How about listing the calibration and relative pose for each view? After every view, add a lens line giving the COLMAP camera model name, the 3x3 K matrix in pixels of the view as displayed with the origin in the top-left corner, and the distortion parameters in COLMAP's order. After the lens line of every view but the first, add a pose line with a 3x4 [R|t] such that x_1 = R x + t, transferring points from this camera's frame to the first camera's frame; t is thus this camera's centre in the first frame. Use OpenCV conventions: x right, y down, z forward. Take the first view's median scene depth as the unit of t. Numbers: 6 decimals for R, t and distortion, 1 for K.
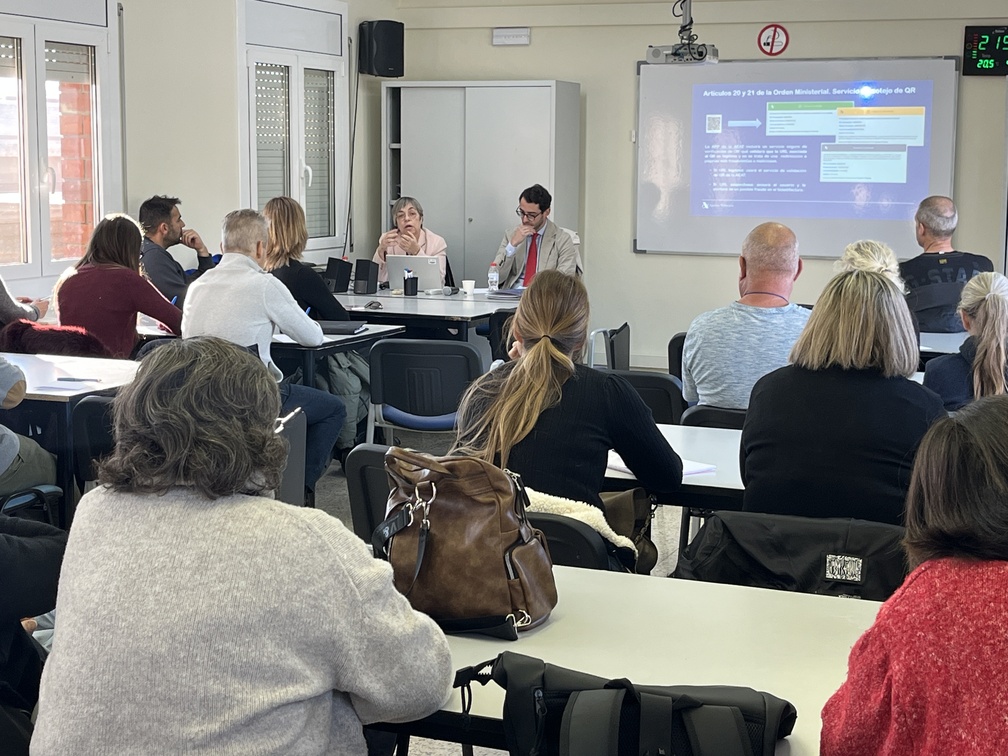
lens RADIAL K [[1608.2, 0, 527.8], [0, 1608.2, 365.8], [0, 0, 1]] dist [0.075173, 0.000000]
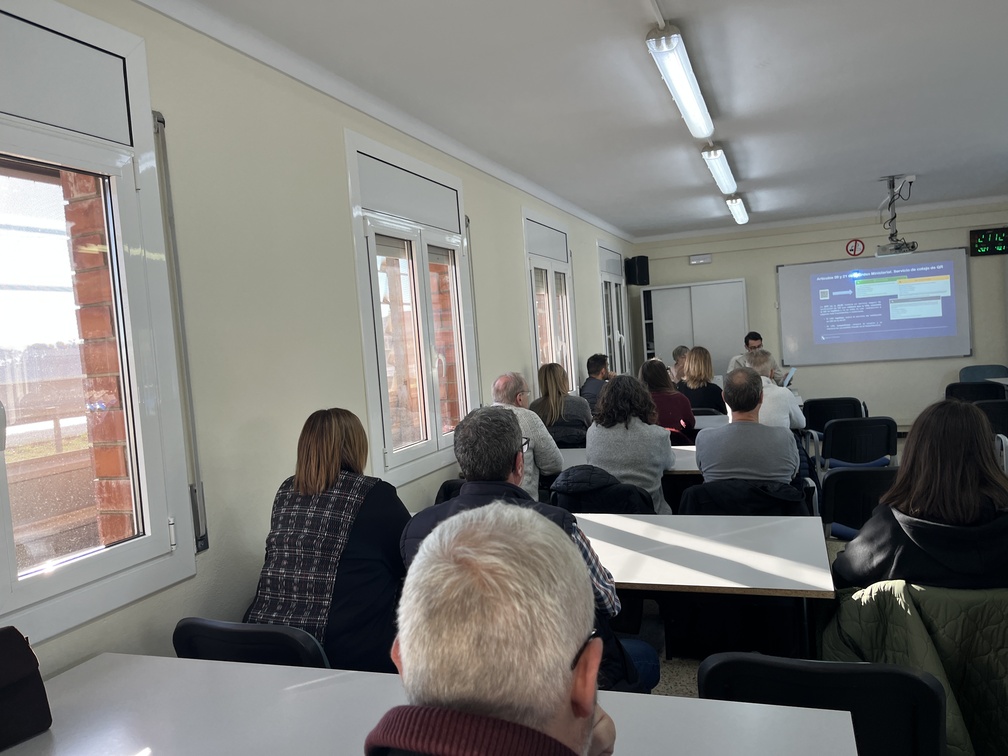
lens RADIAL K [[764.4, 0, 504.7], [0, 764.4, 374.6], [0, 0, 1]] dist [0.008530, -0.008283]
pose [[0.994871, -0.089452, 0.047231, -0.388539], [0.093192, 0.992095, -0.084036, -0.023268], [-0.039340, 0.088007, 0.995343, 0.180723]]
